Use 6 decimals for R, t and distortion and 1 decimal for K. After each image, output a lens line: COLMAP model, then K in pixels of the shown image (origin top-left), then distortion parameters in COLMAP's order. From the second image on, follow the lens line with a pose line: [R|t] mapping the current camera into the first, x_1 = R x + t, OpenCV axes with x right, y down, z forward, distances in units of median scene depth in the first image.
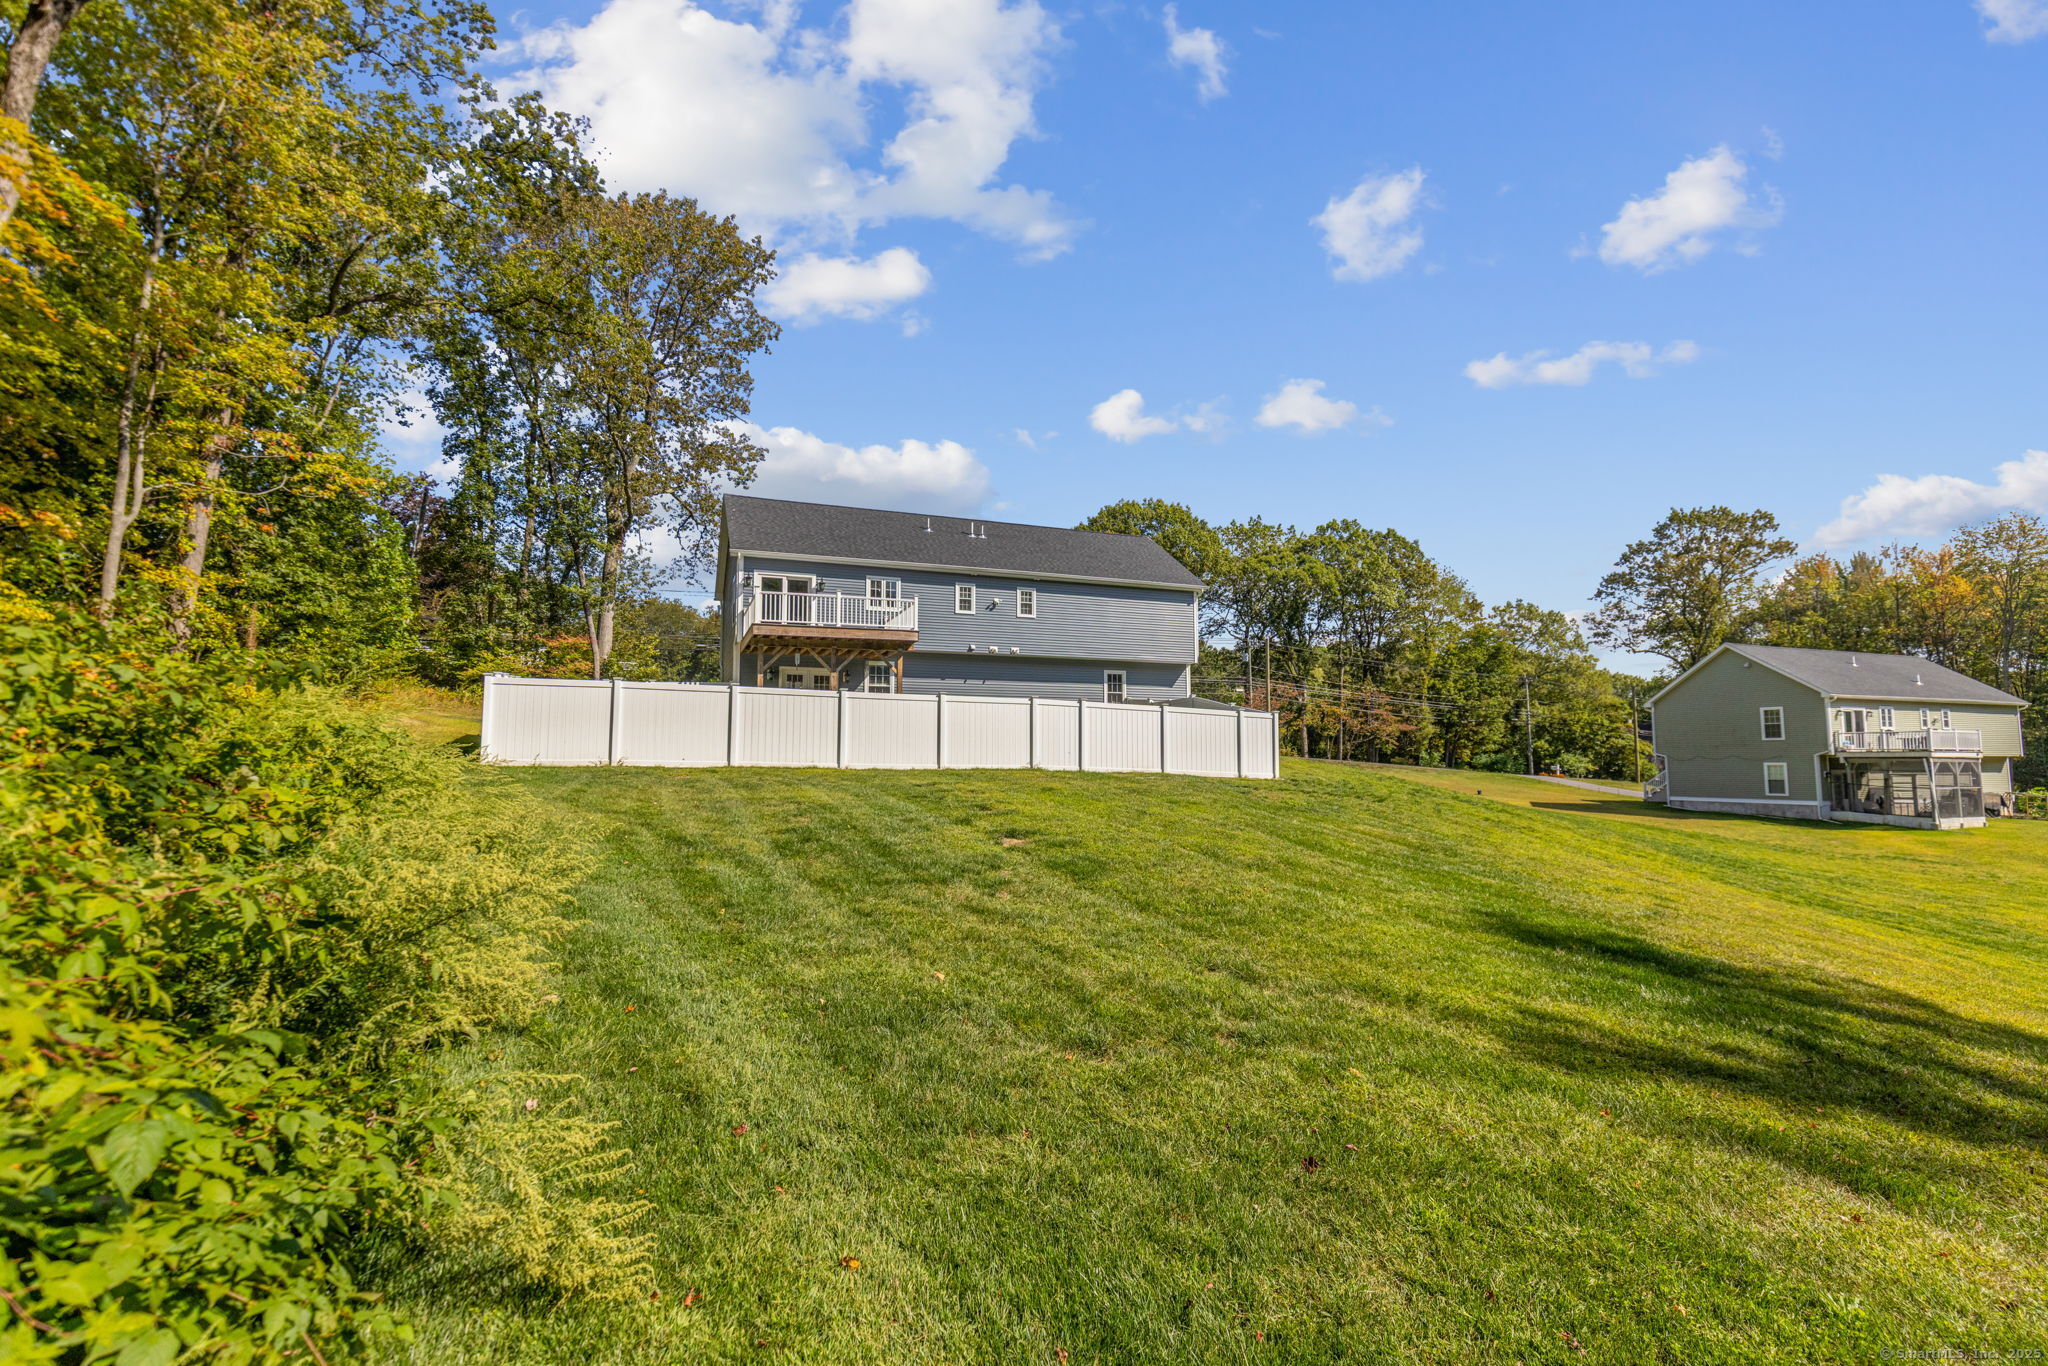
lens RADIAL K [[922.4, 0, 1042.5], [0, 922.4, 708.7], [0, 0, 1]] dist [0.009786, -0.000699]
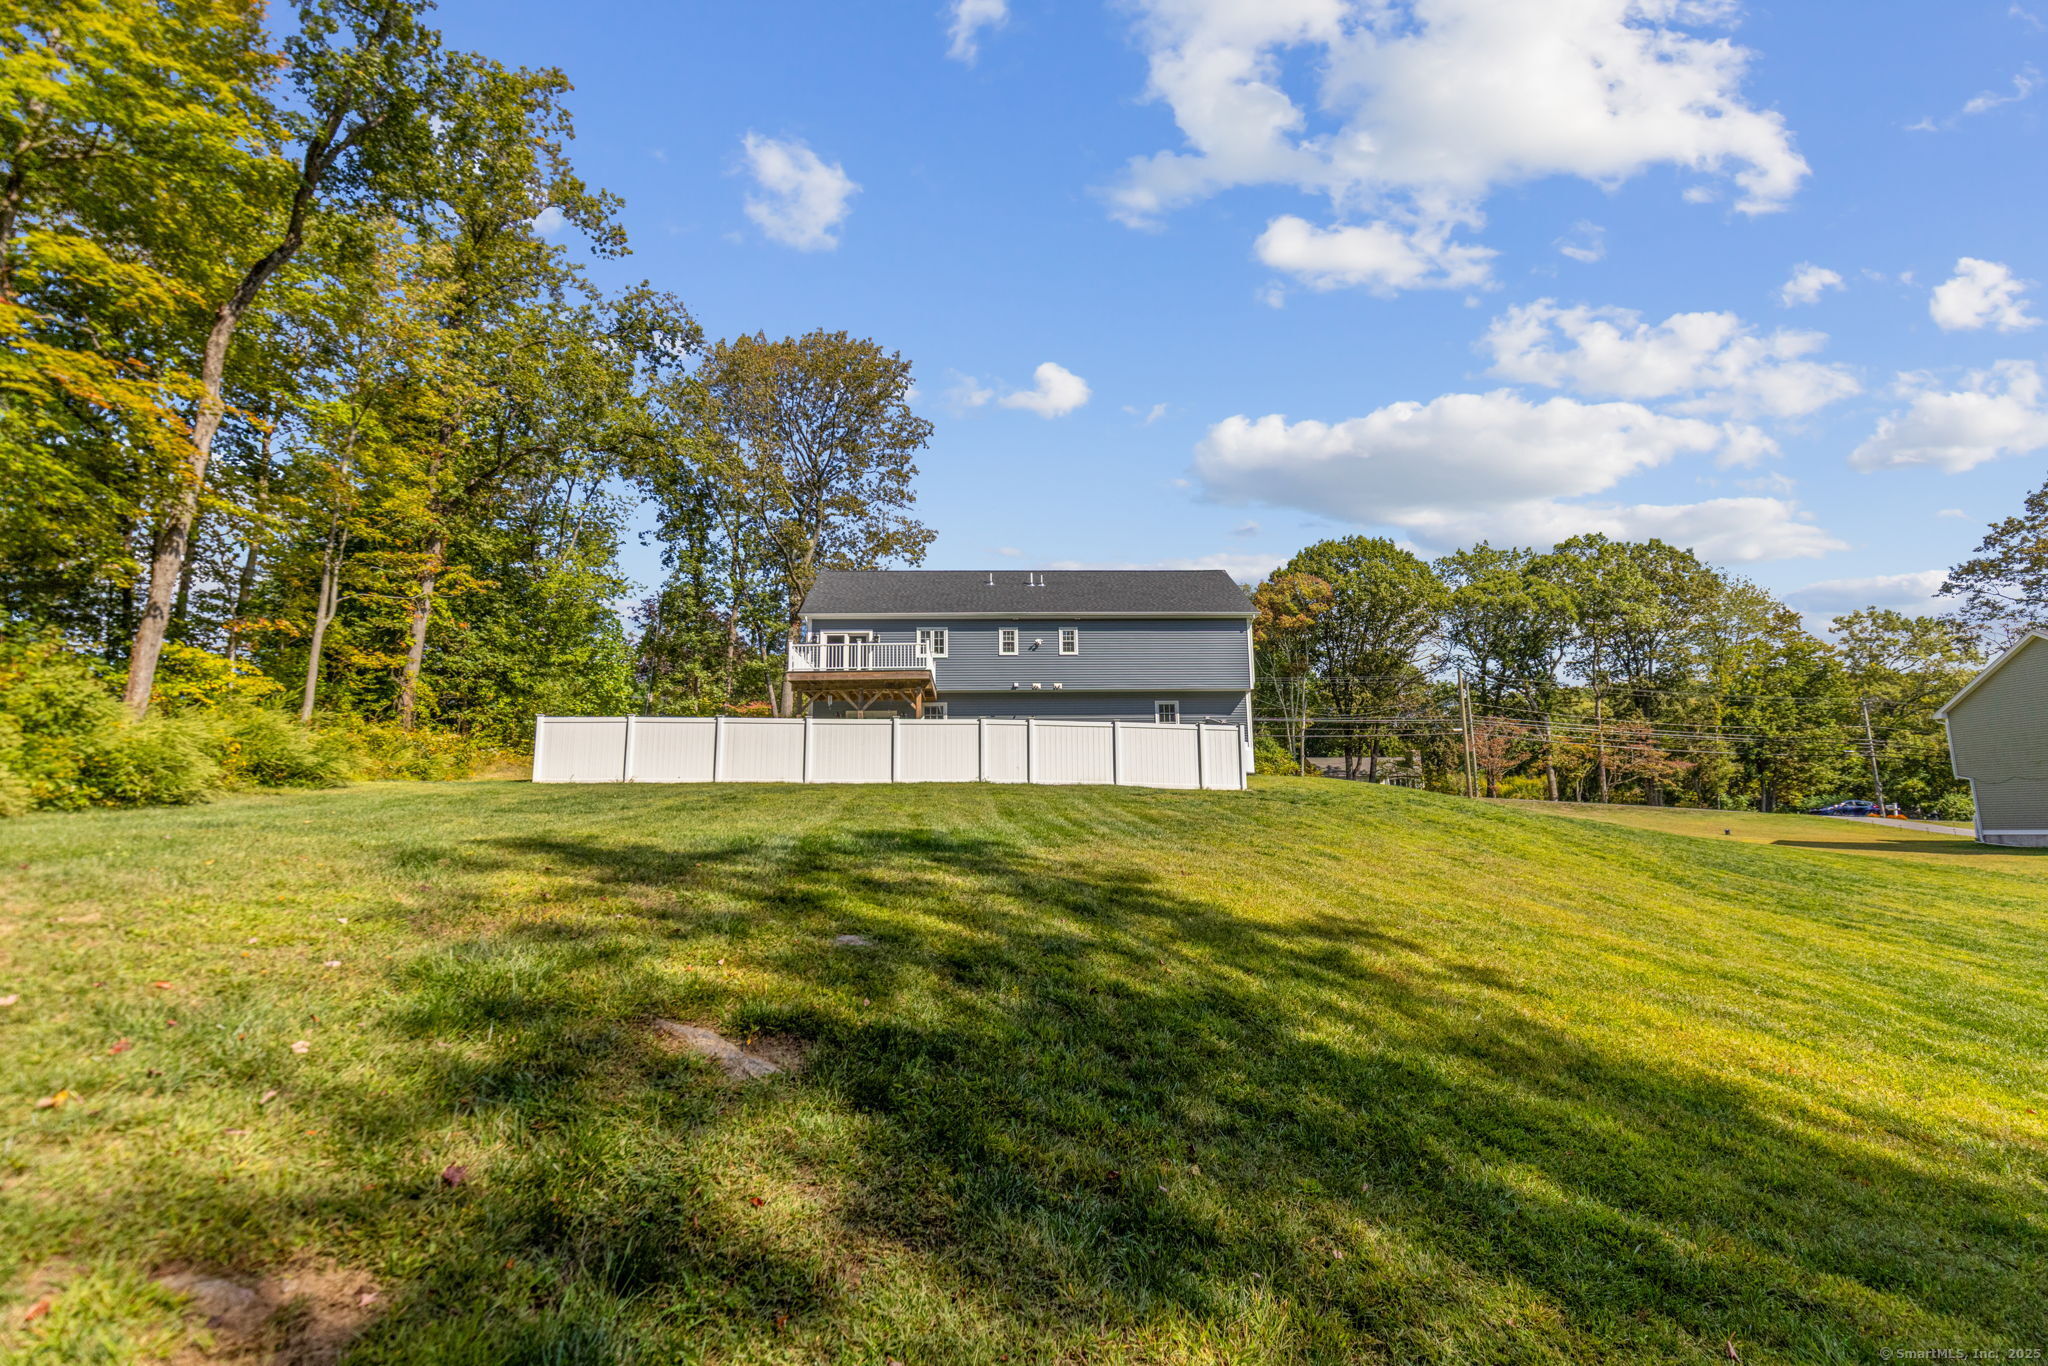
lens RADIAL K [[922.4, 0, 1013.5], [0, 922.4, 699.1], [0, 0, 1]] dist [0.009786, -0.000699]
pose [[0.949022, -0.058524, -0.309730, 0.139329], [0.033394, 0.995750, -0.085830, 0.023145], [0.313437, 0.071112, 0.946943, -0.014438]]
